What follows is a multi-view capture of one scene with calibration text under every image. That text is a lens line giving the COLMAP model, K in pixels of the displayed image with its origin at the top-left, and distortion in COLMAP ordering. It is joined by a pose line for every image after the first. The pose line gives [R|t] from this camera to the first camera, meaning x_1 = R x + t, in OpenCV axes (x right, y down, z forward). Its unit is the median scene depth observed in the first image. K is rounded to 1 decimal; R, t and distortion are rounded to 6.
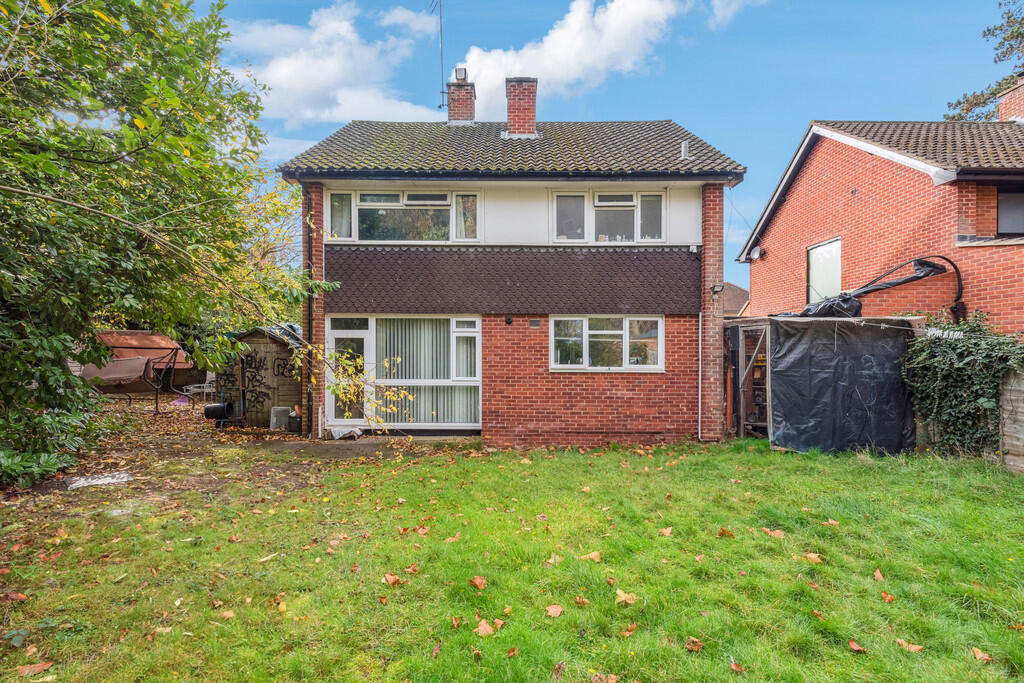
lens RADIAL K [[475.9, 0, 512.0], [0, 475.9, 341.5], [0, 0, 1]] dist [0.000350, -0.000682]
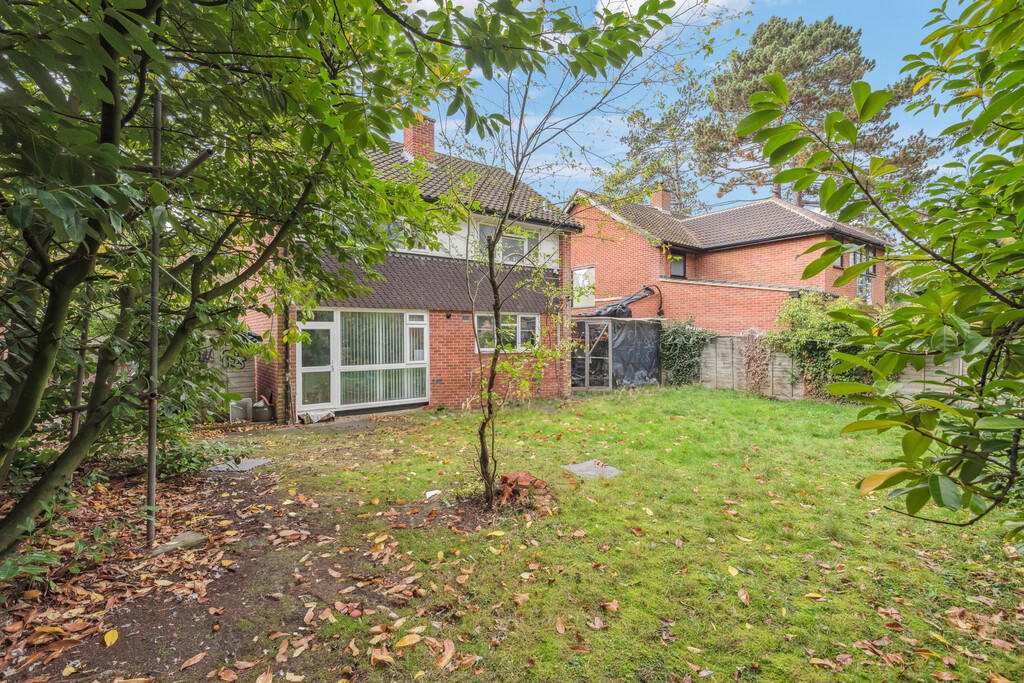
lens RADIAL K [[492.4, 0, 514.1], [0, 492.4, 327.4], [0, 0, 1]] dist [-0.001930, -0.000347]
pose [[0.776777, 0.000139, 0.629775, -0.713621], [0.000324, 1.000000, -0.000620, -0.011372], [-0.629775, 0.000685, 0.776777, -0.154843]]
